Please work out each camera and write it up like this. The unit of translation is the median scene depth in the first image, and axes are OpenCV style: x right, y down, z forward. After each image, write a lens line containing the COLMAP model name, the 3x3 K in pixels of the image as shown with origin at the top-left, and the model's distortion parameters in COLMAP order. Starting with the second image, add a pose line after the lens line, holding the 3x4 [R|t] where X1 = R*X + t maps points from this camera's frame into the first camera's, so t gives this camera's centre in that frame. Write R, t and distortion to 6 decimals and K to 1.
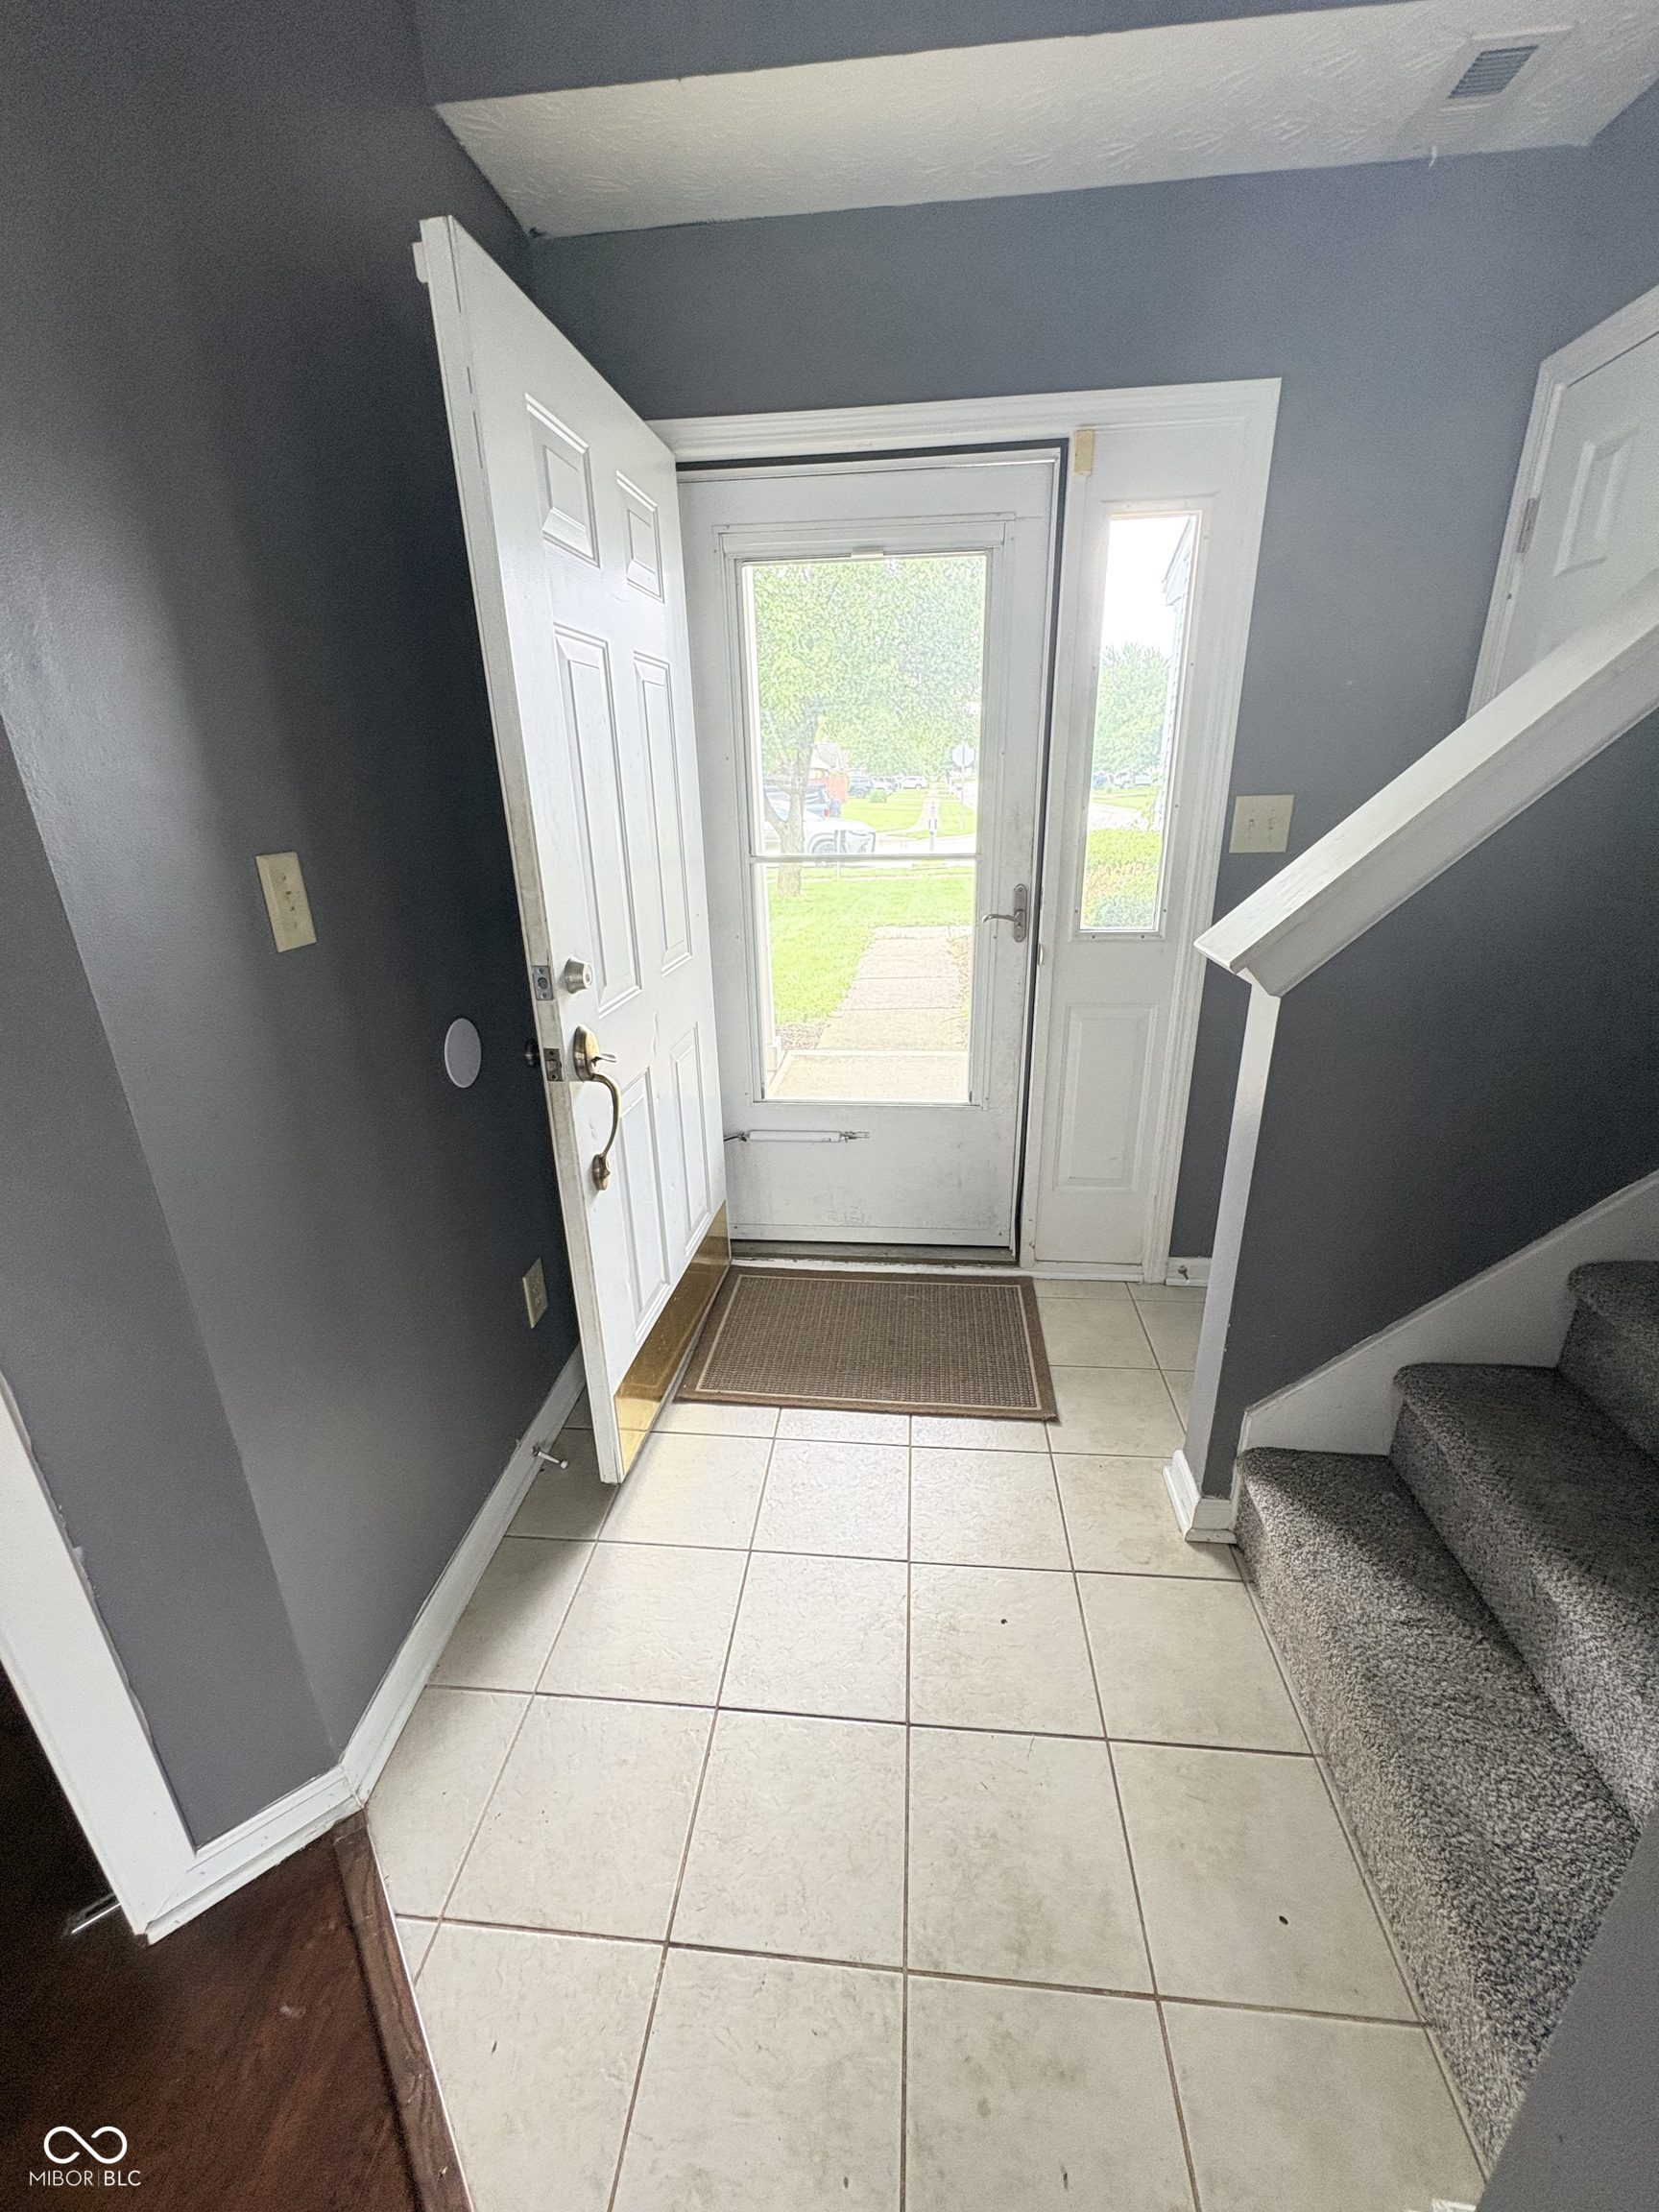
lens RADIAL K [[879.4, 0, 836.4], [0, 879.4, 1098.1], [0, 0, 1]] dist [-0.000122, 0.000417]
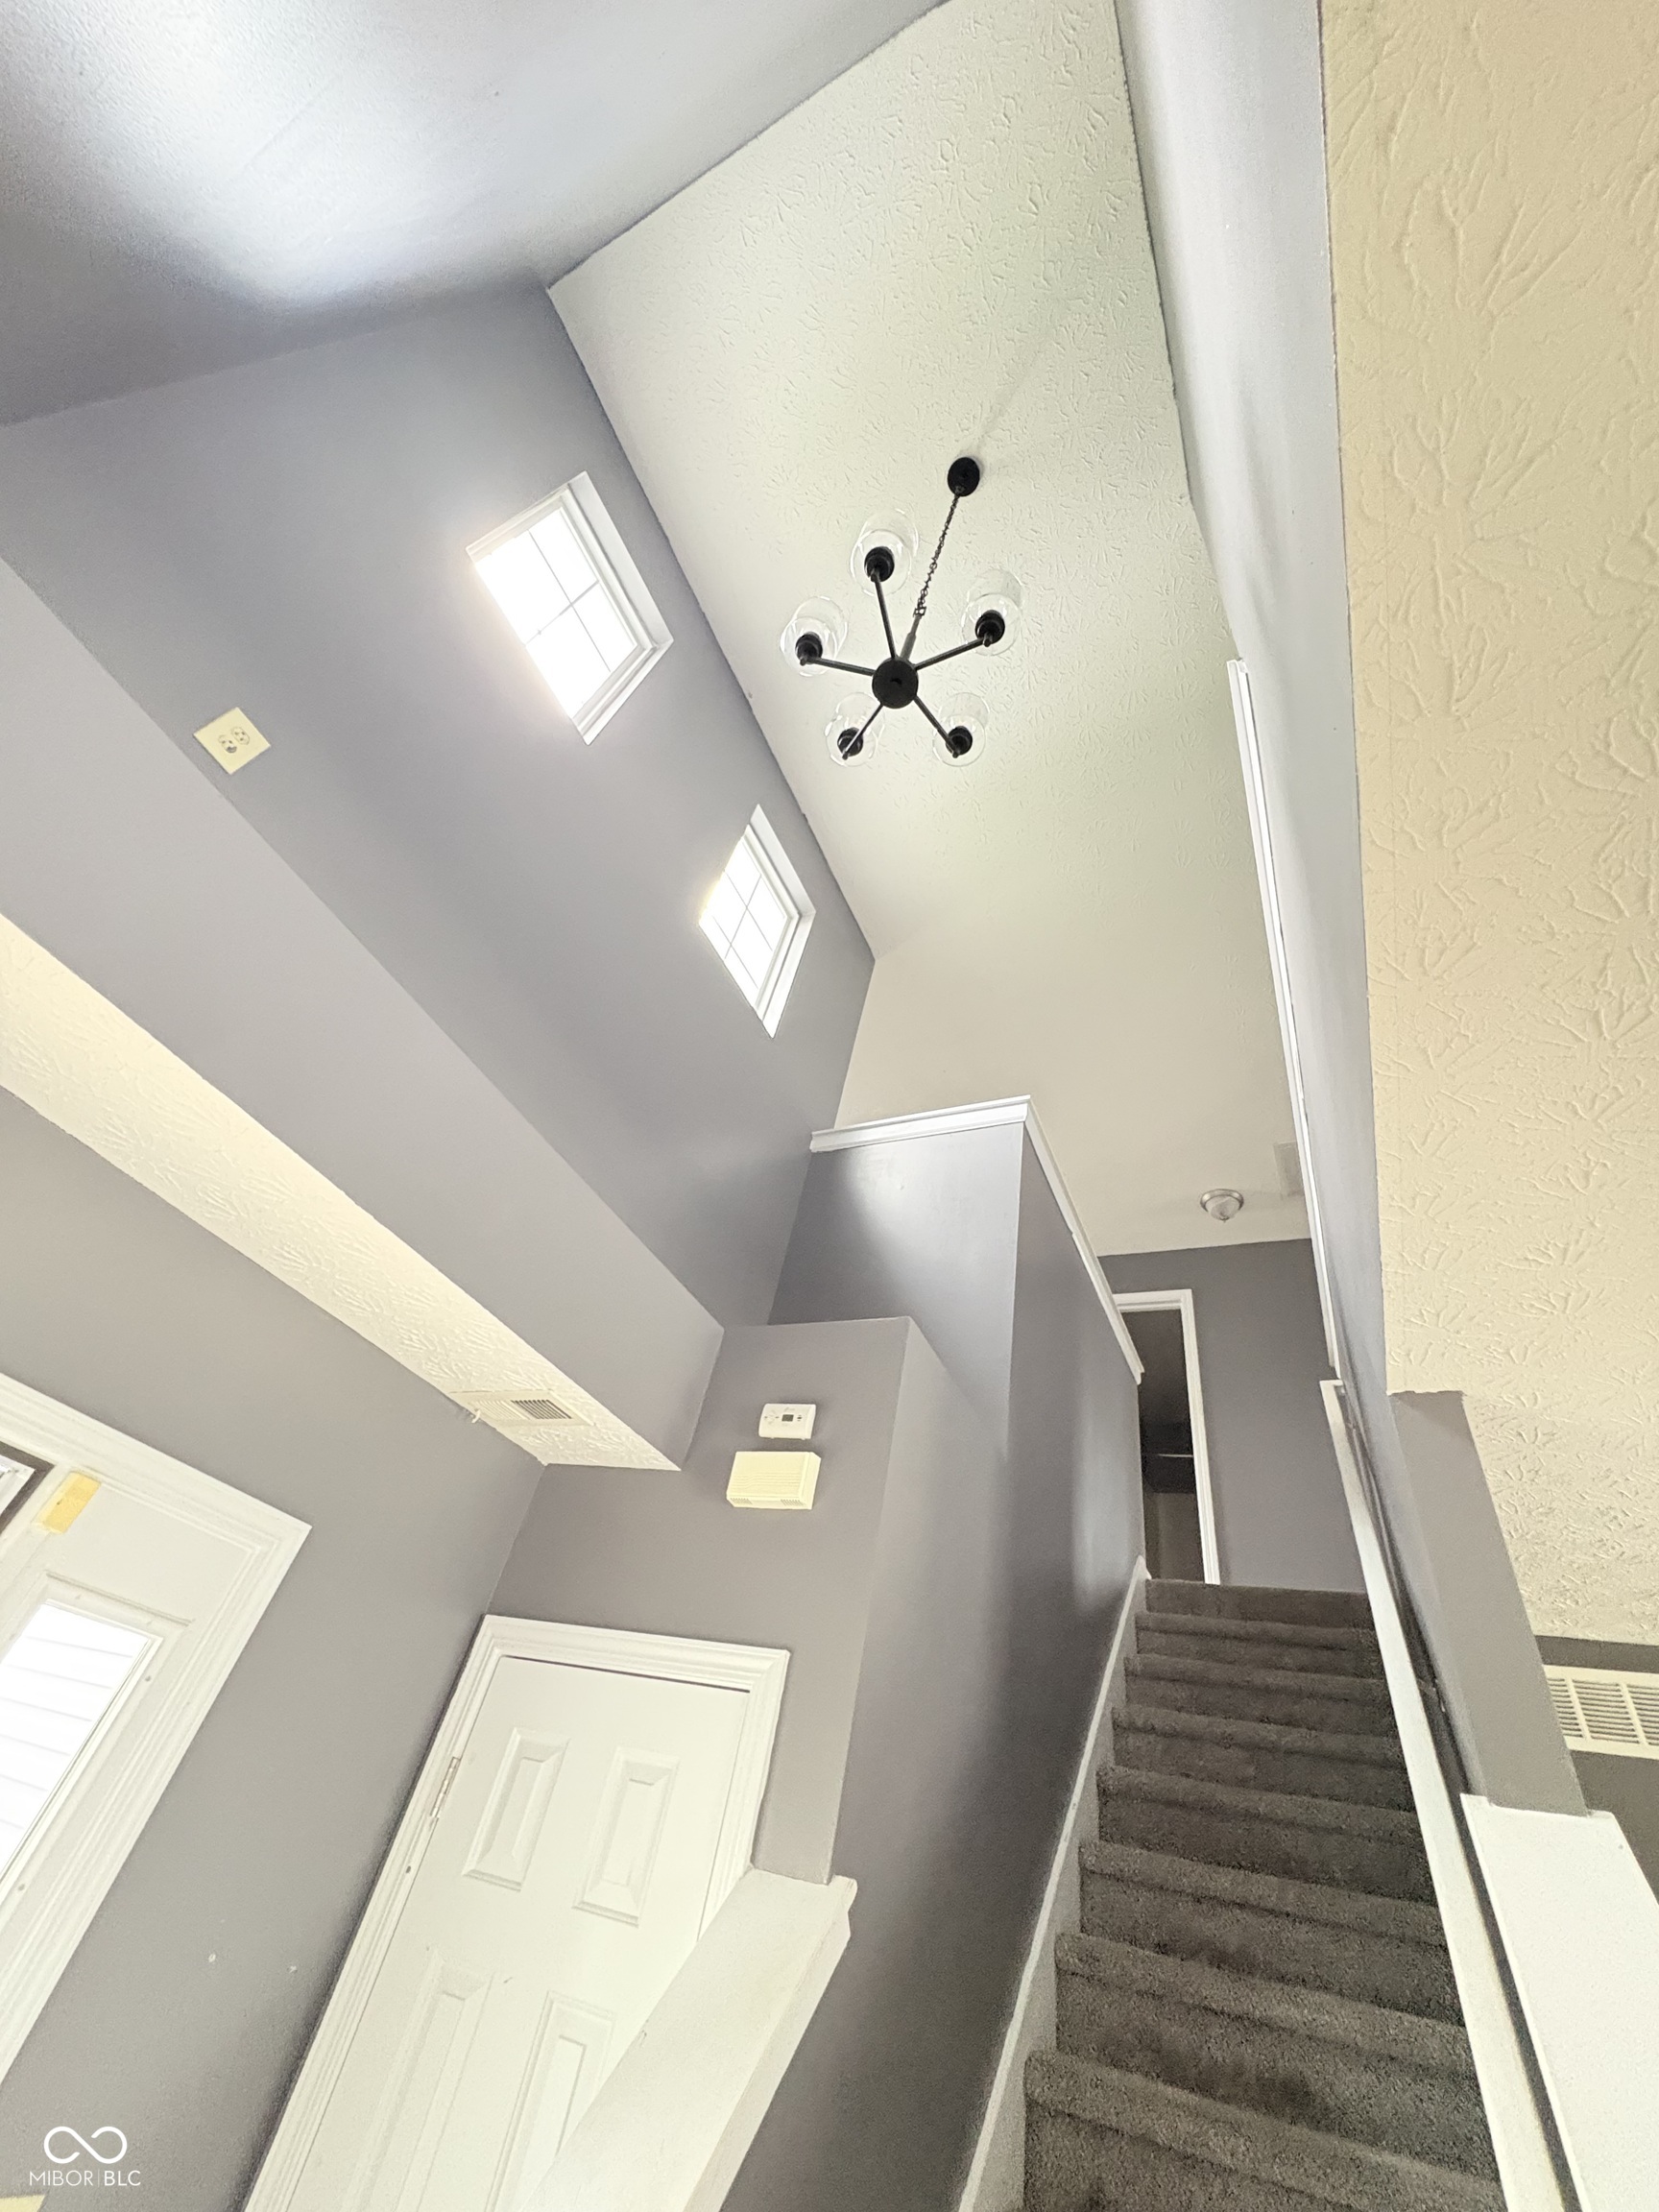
lens RADIAL K [[879.4, 0, 833.4], [0, 879.4, 1113.3], [0, 0, 1]] dist [-0.000122, 0.000417]
pose [[0.316628, 0.699159, 0.641033, -0.198817], [0.137694, 0.634767, -0.760336, -0.328829], [-0.938503, 0.329010, 0.104714, 0.264653]]
